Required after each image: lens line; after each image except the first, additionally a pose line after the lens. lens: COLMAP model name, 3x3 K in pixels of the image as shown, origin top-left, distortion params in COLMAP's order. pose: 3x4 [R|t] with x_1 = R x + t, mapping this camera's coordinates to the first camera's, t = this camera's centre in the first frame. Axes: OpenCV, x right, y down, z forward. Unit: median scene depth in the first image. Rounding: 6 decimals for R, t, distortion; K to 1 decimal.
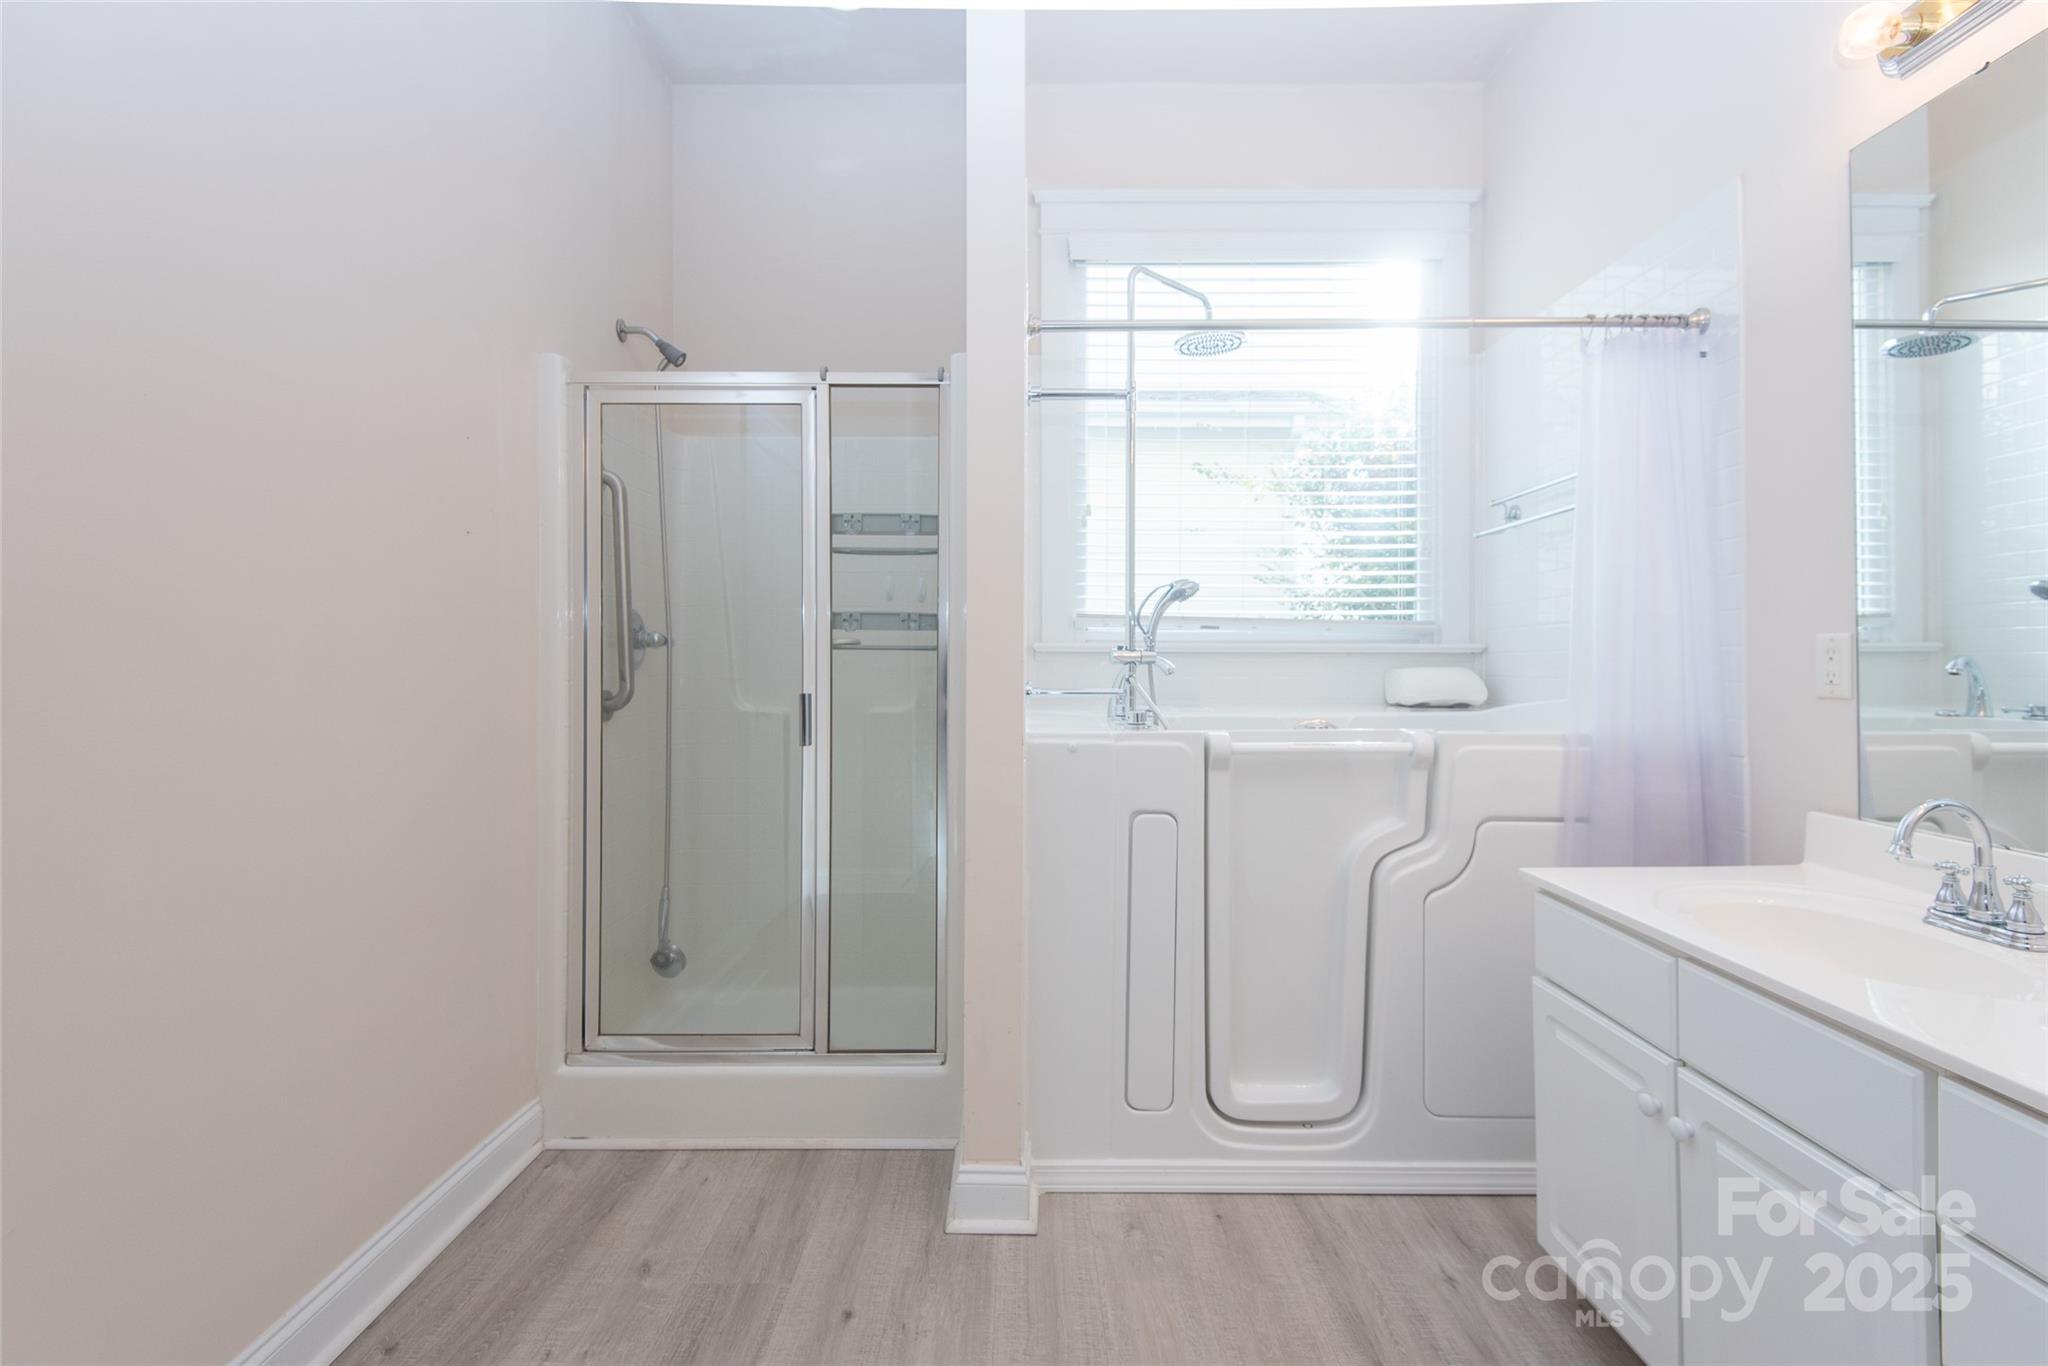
lens RADIAL K [[941.5, 0, 1024.0], [0, 941.5, 683.0], [0, 0, 1]] dist [0.021030, -0.000893]
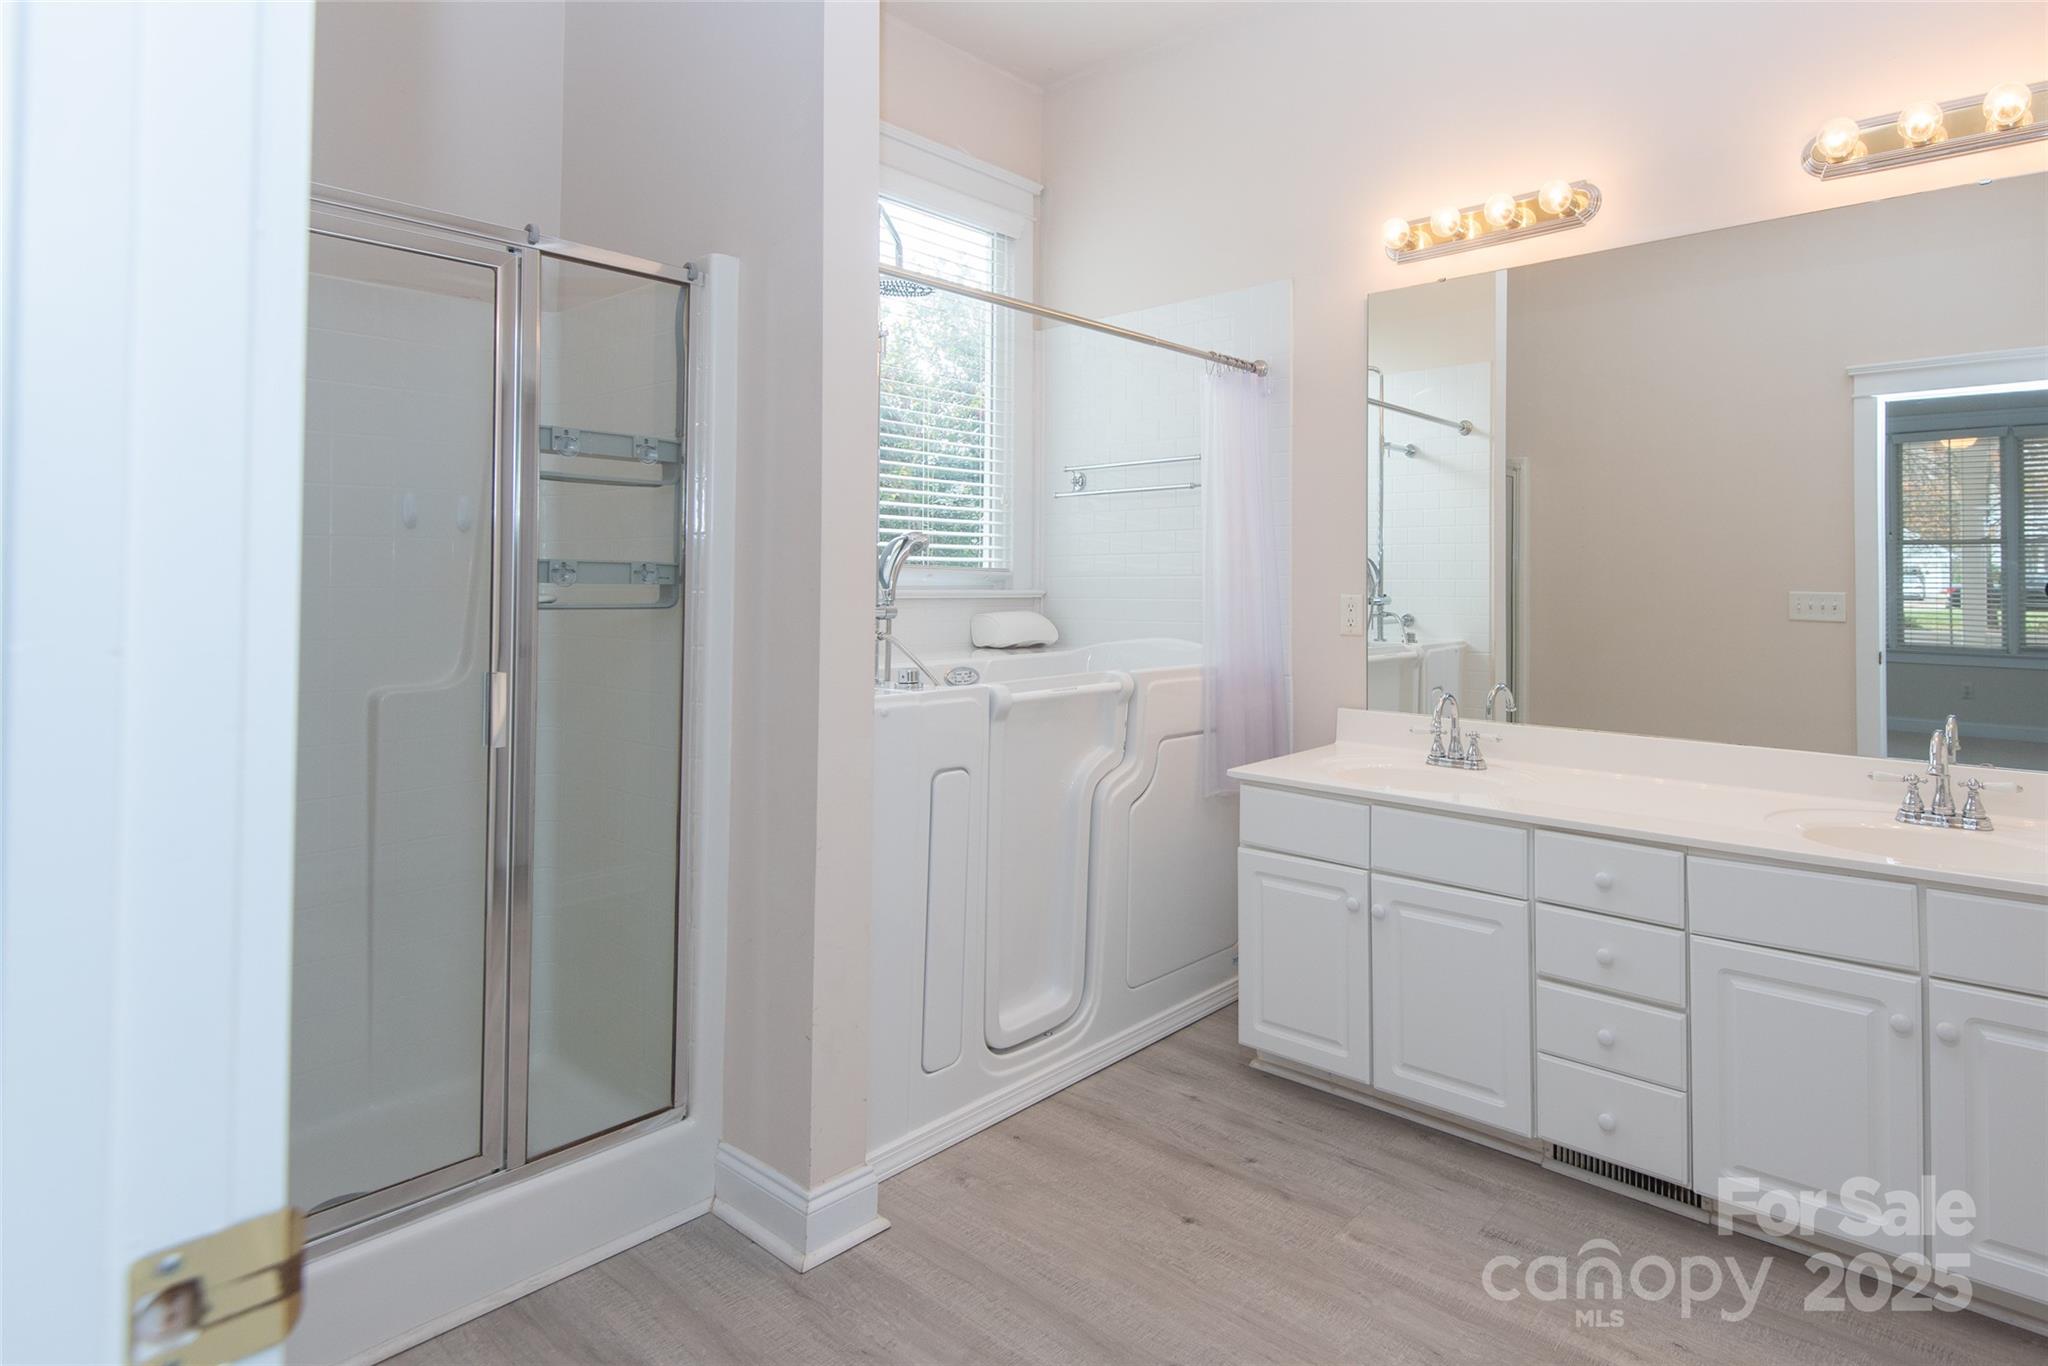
lens RADIAL K [[1334.5, 0, 1024.8], [0, 1334.5, 605.4], [0, 0, 1]] dist [0.101486, -0.154061]
pose [[0.598149, -0.022763, 0.801062, -1.005661], [0.013473, 0.999741, 0.018349, -0.065921], [-0.801272, -0.000183, 0.598301, 0.082248]]
